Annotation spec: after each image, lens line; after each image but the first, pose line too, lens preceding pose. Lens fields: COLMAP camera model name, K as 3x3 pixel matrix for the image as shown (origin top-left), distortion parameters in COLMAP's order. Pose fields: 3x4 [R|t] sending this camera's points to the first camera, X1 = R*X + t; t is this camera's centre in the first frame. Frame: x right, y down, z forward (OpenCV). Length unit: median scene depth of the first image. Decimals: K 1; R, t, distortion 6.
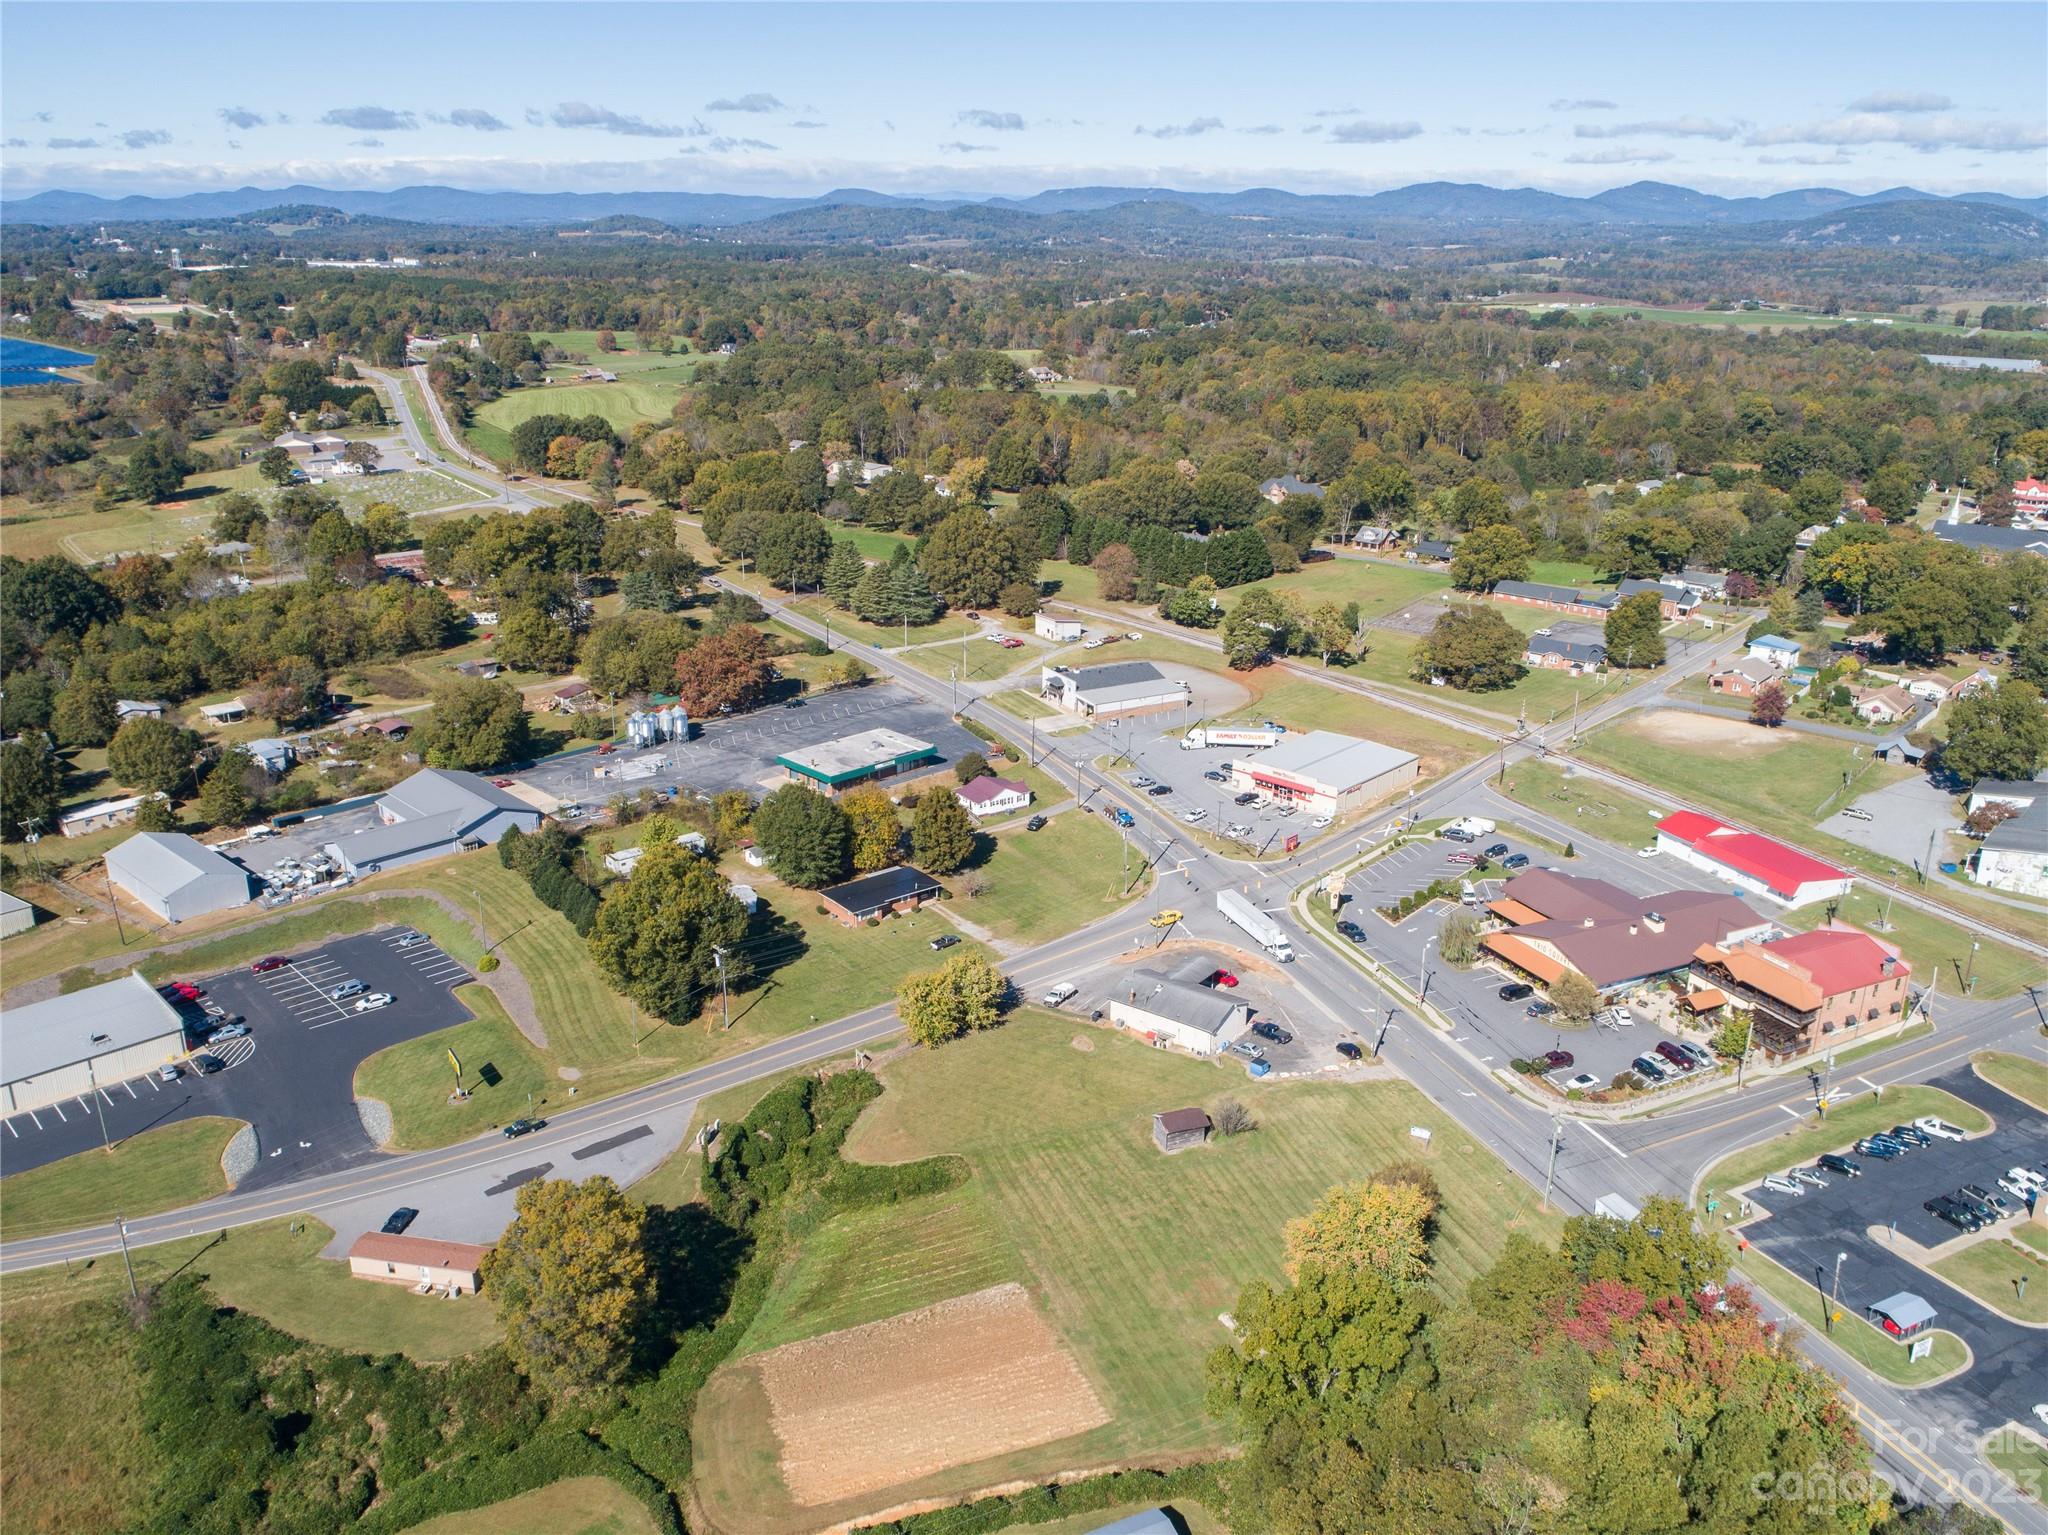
lens RADIAL K [[1616.0, 0, 1023.8], [0, 1616.0, 728.4], [0, 0, 1]] dist [-0.022118, 0.006741]
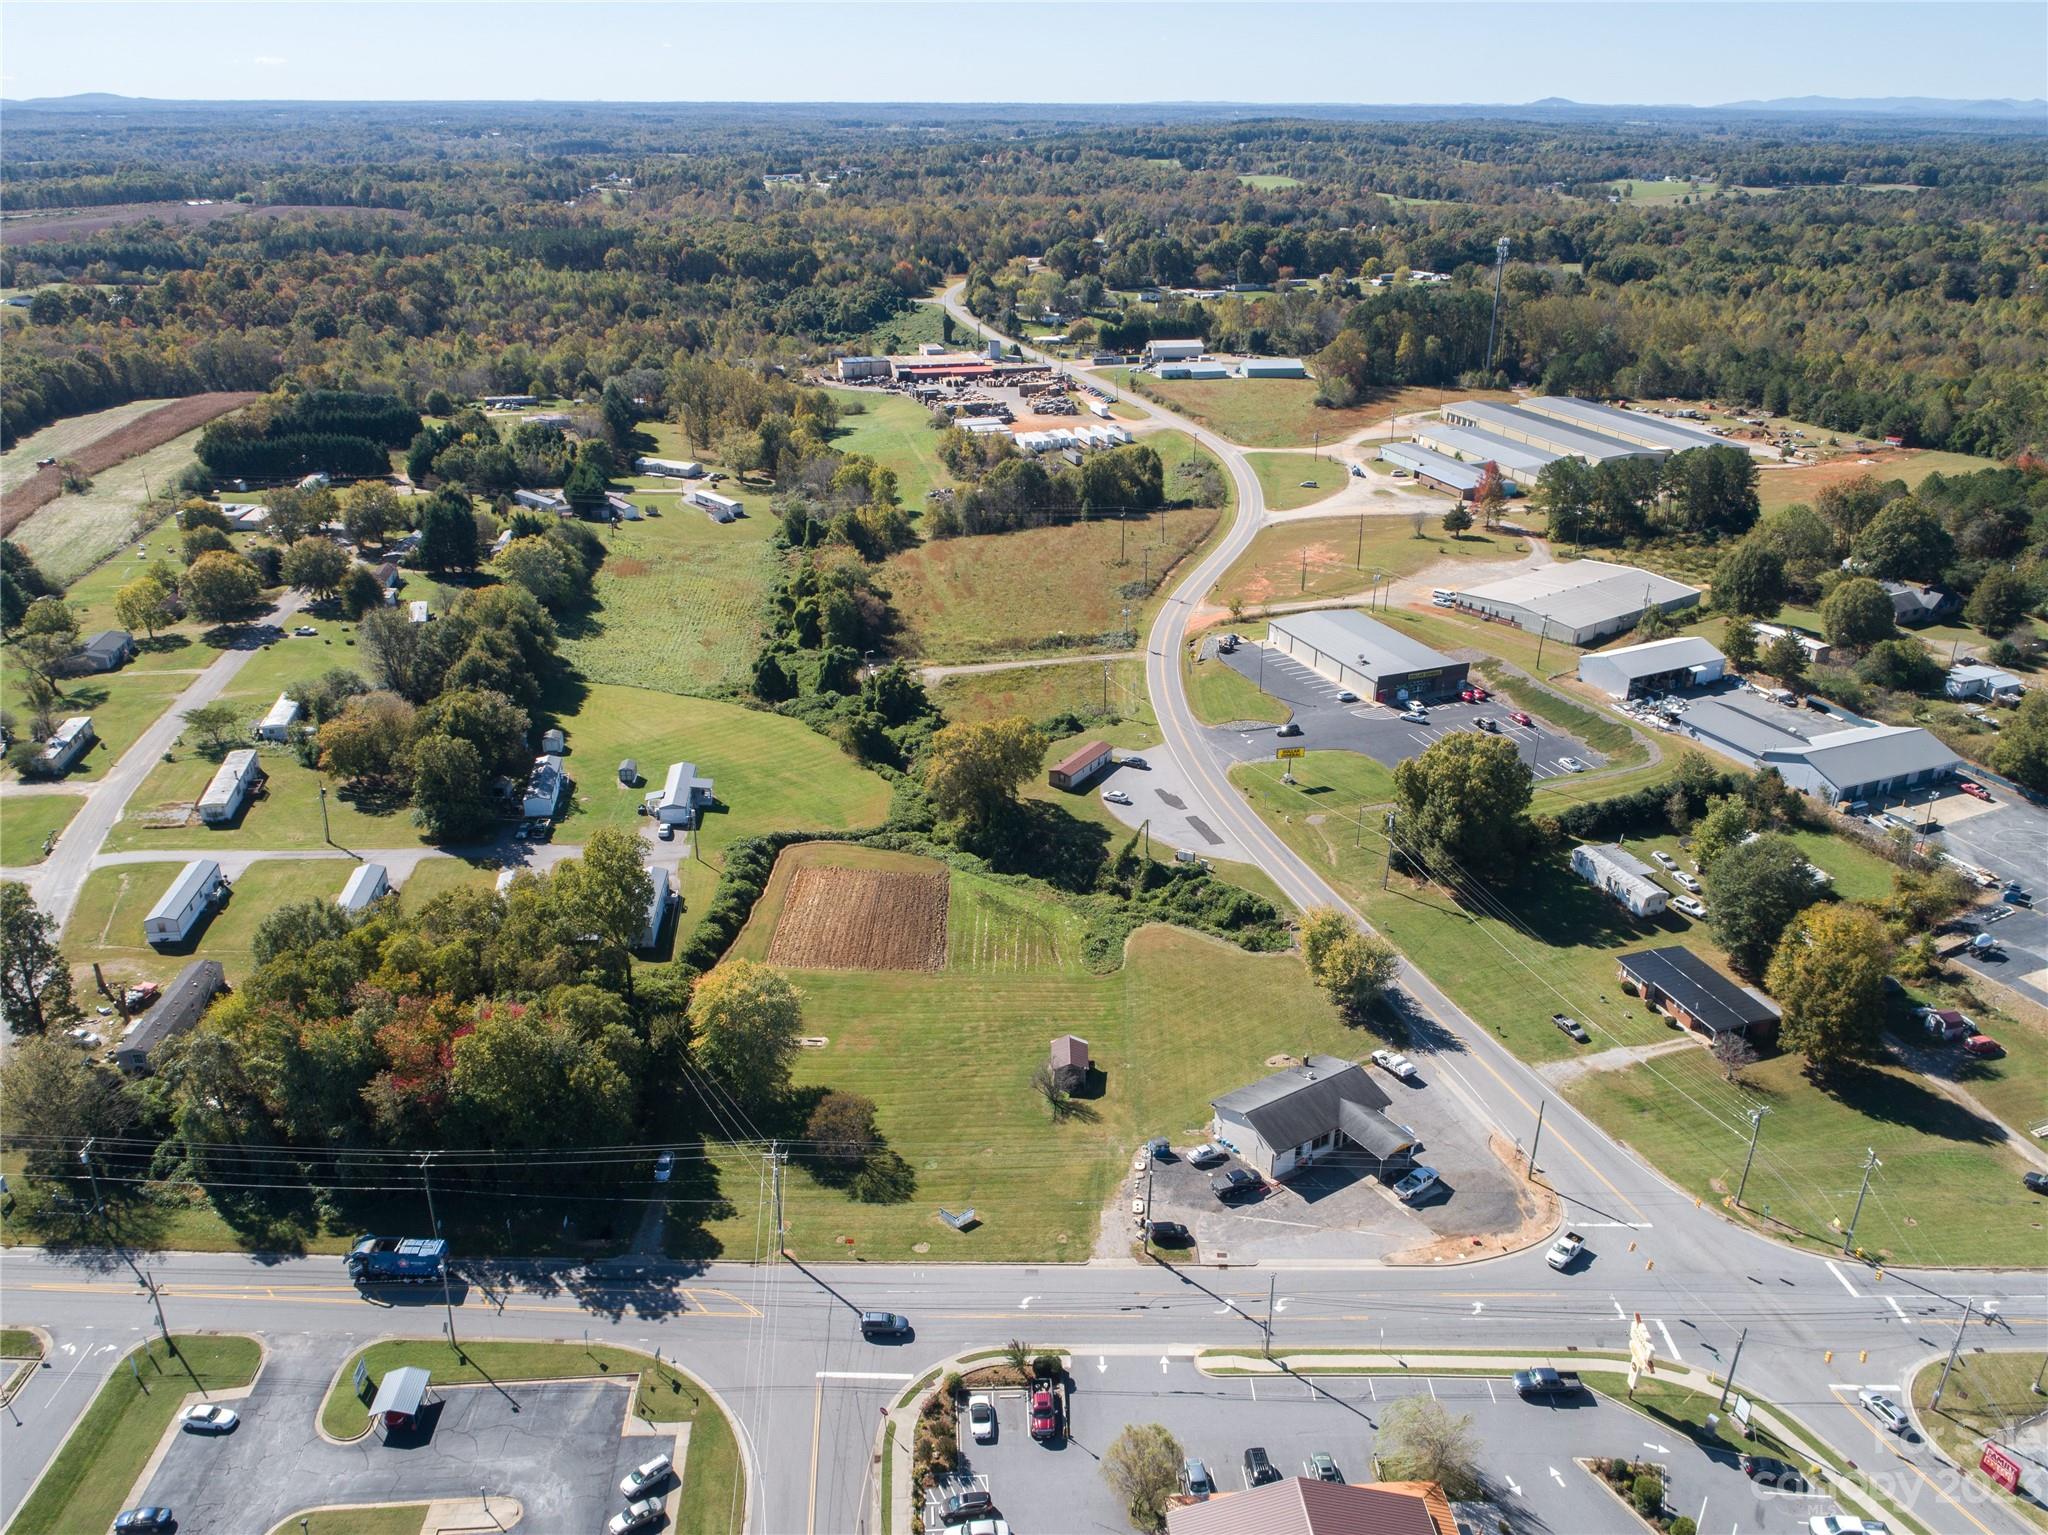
lens RADIAL K [[1543.9, 0, 1024.0], [0, 1543.9, 767.5], [0, 0, 1]] dist [-0.025042, 0.013825]
pose [[-0.358992, 0.366798, -0.858245, 0.551988], [-0.293207, 0.828667, 0.476802, -0.217453], [0.886089, 0.422811, -0.189937, 0.719291]]
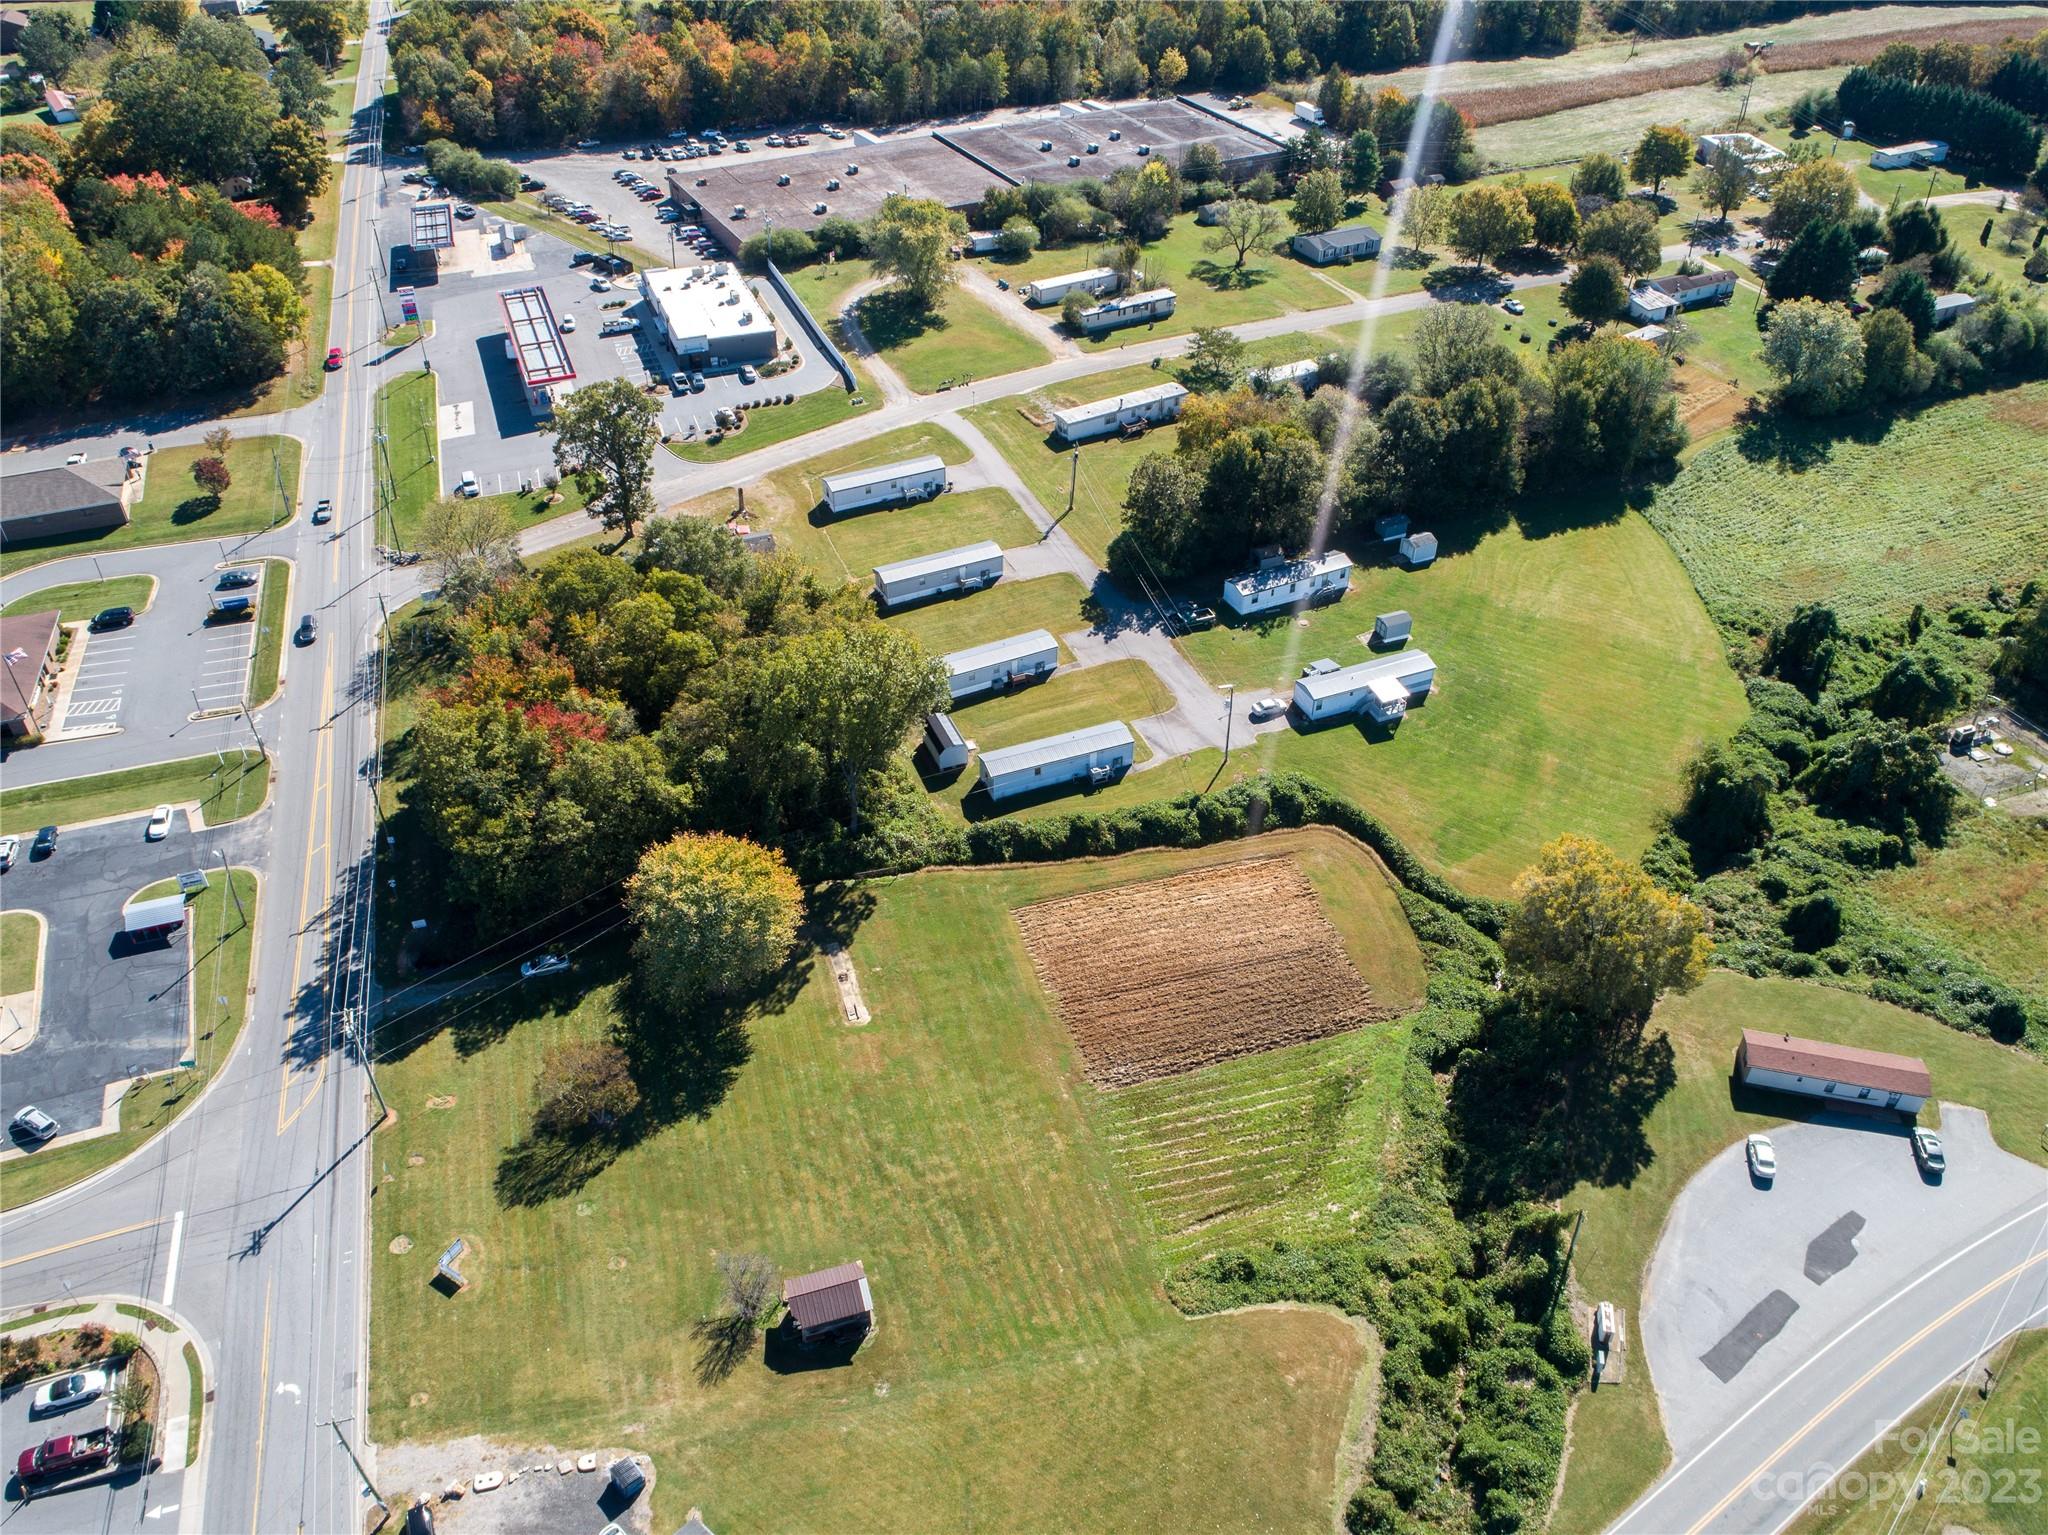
lens RADIAL K [[1543.9, 0, 1024.0], [0, 1543.9, 767.5], [0, 0, 1]] dist [-0.025042, 0.013825]
pose [[-0.998393, -0.043529, 0.036284, 0.007399], [0.005857, 0.557589, 0.830096, -0.234320], [-0.056365, 0.828975, -0.556438, 0.770685]]
